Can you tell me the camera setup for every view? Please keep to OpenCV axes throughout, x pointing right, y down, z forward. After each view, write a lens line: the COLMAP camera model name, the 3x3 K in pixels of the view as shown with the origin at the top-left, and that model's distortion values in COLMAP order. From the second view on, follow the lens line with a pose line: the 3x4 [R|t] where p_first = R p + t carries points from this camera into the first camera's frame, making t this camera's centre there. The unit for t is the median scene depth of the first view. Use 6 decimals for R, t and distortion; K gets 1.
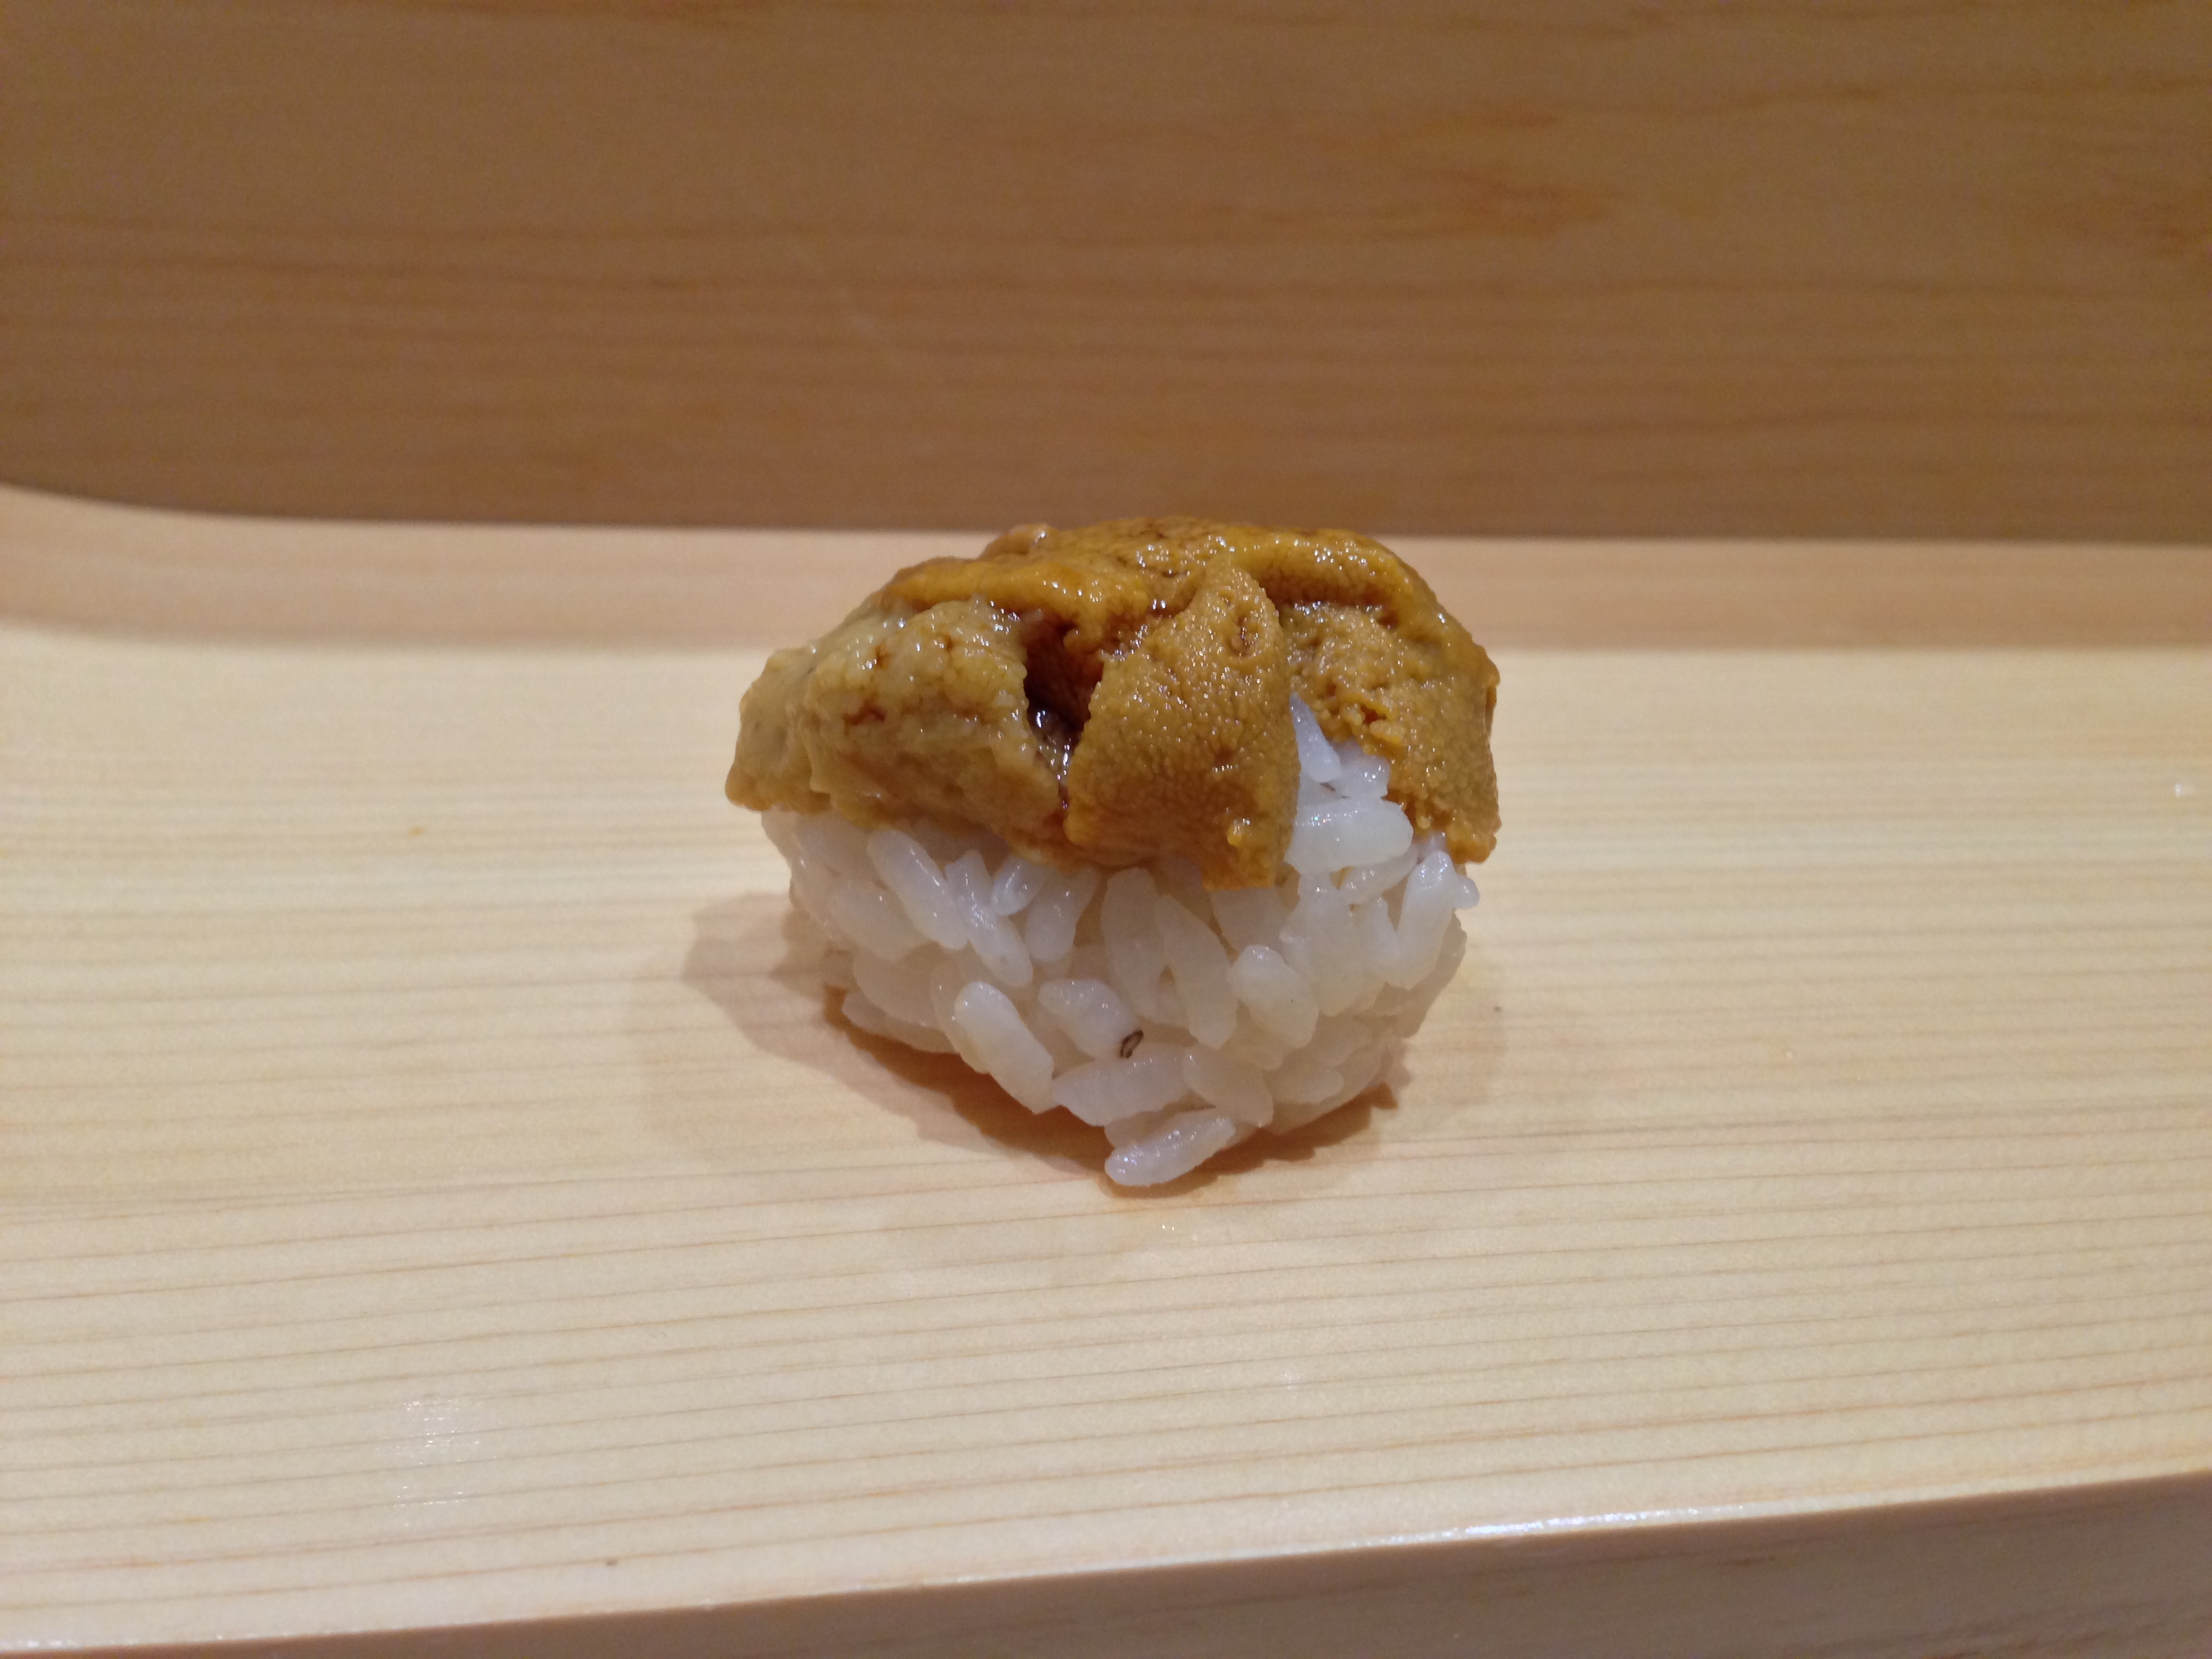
lens RADIAL K [[2164.7, 0, 1100.4], [0, 2164.7, 827.9], [0, 0, 1]] dist [0.012301, 0.000000]
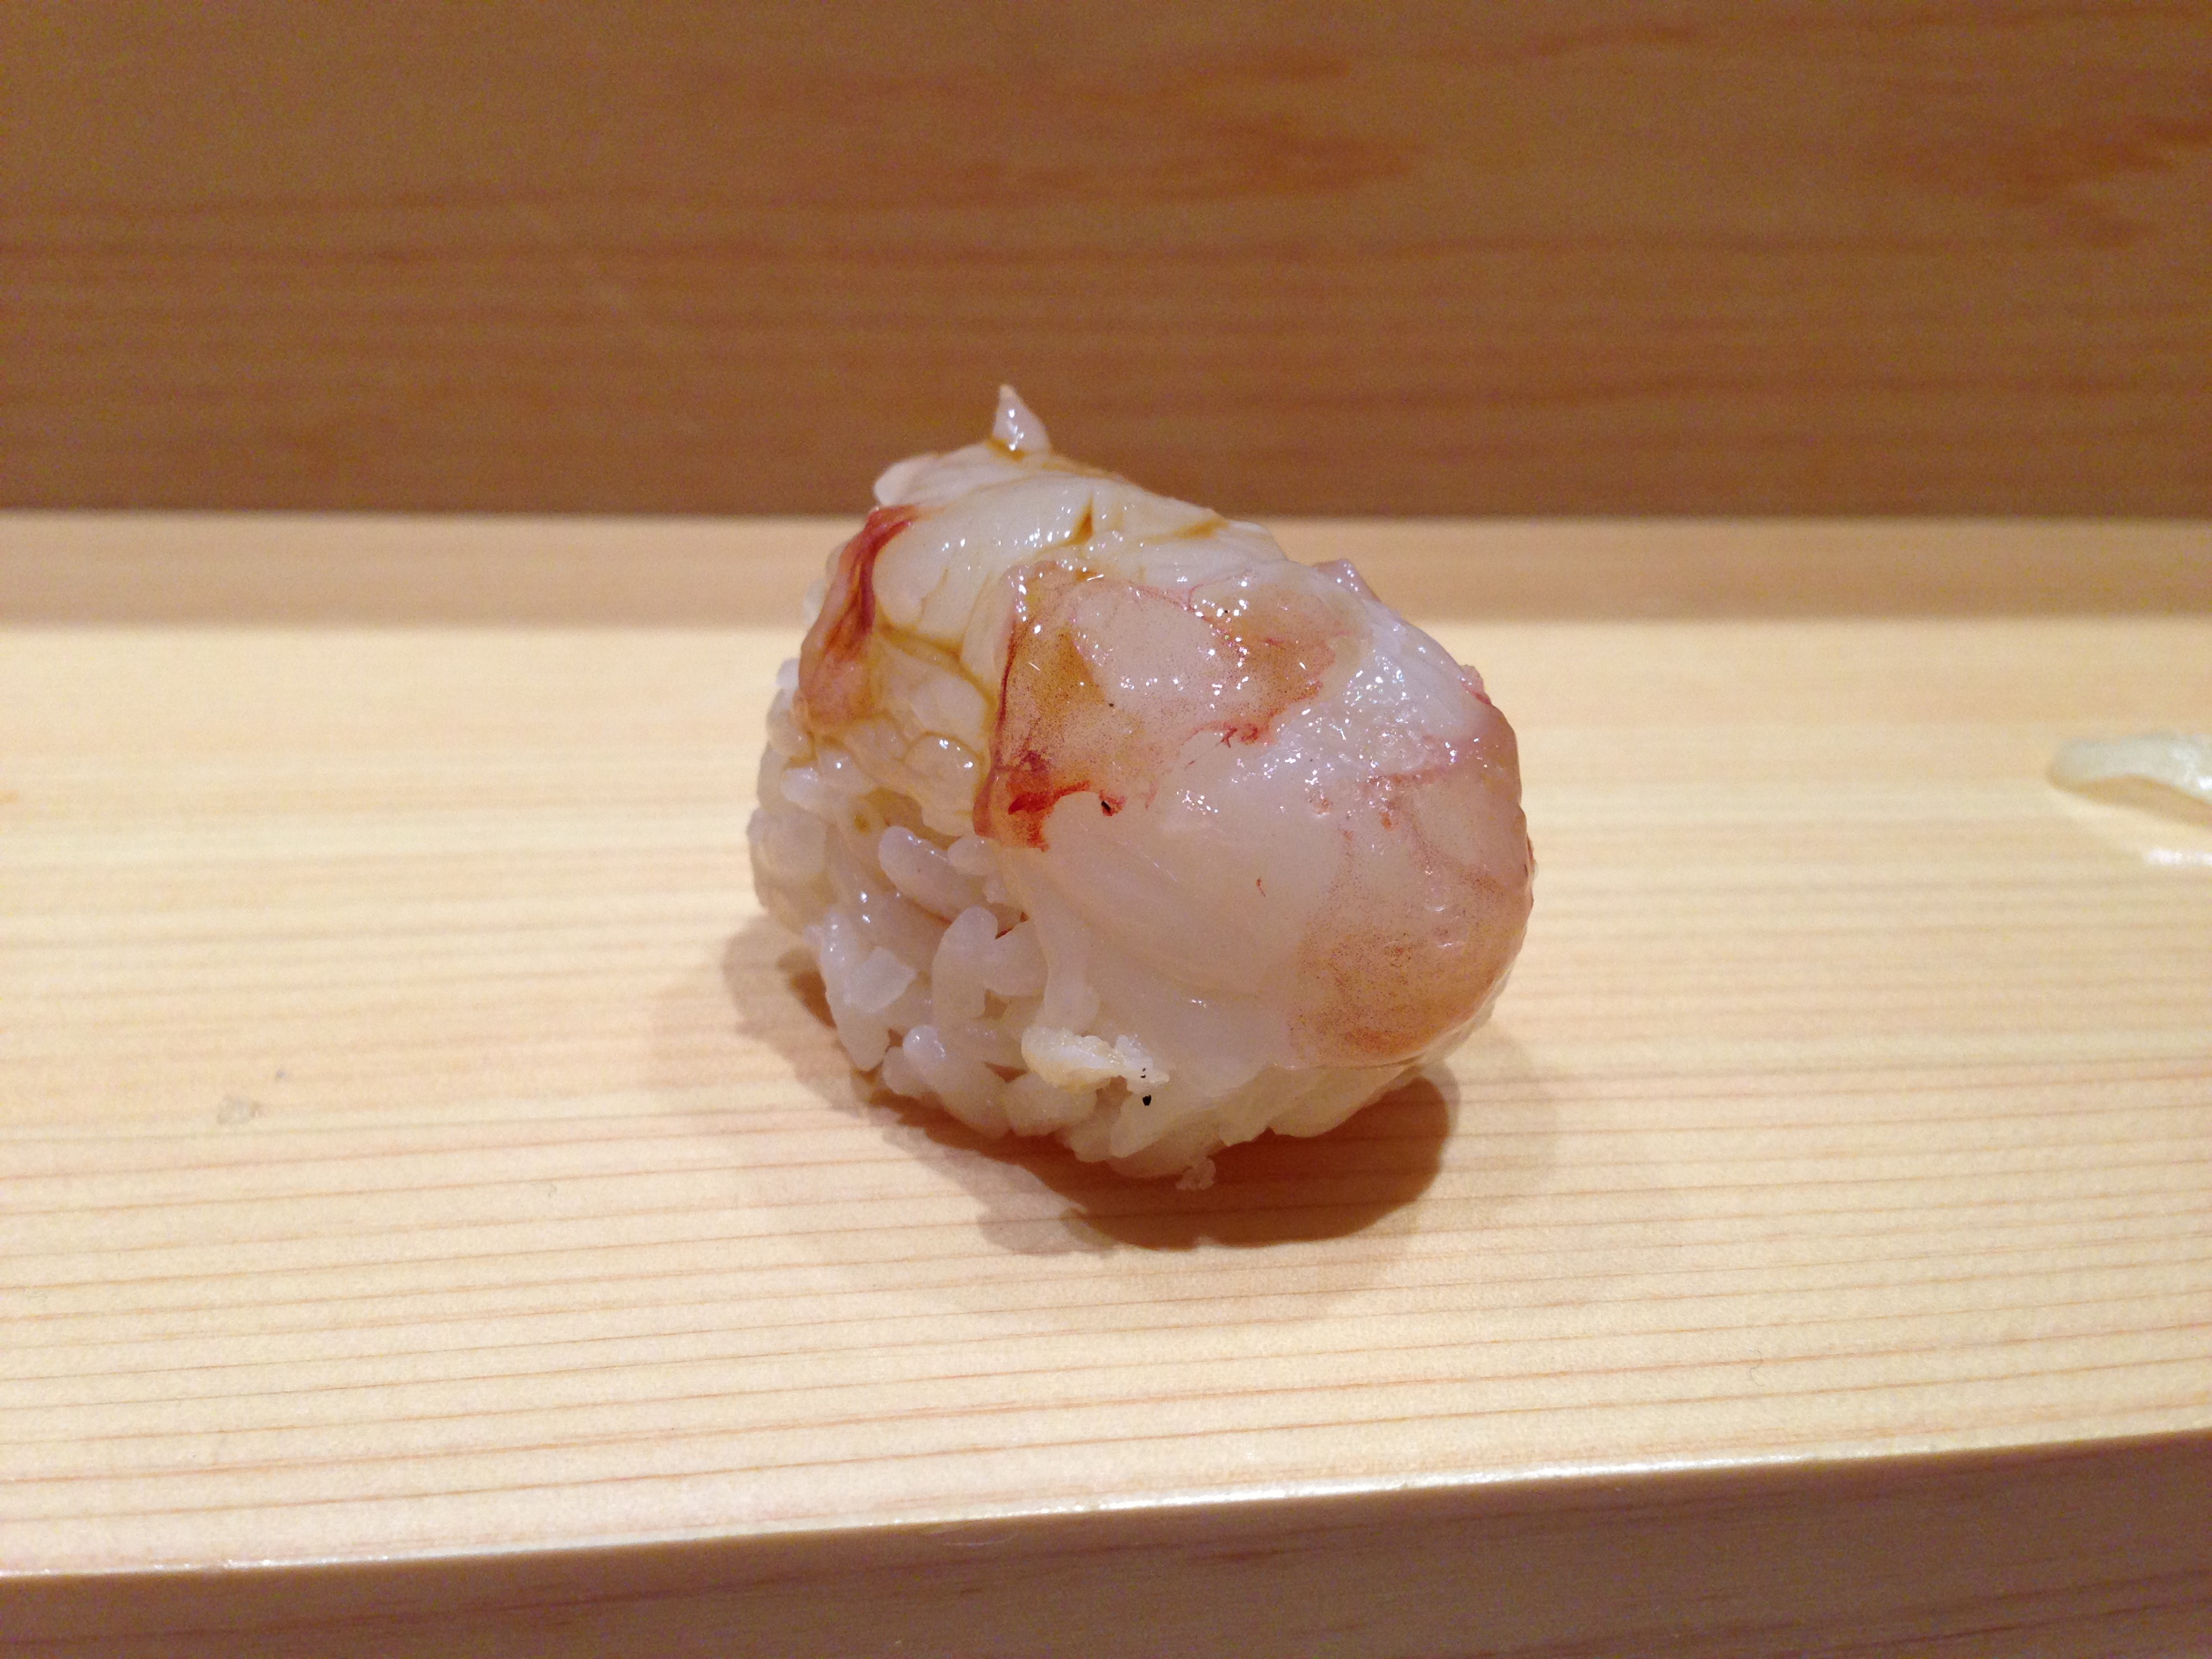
lens RADIAL K [[2164.7, 0, 1124.9], [0, 2164.7, 833.4], [0, 0, 1]] dist [0.012301, 0.000000]
pose [[0.999106, -0.012352, -0.040427, 0.257293], [0.010589, 0.998996, -0.043534, 0.079392], [0.040924, 0.043067, 0.998234, 0.116476]]
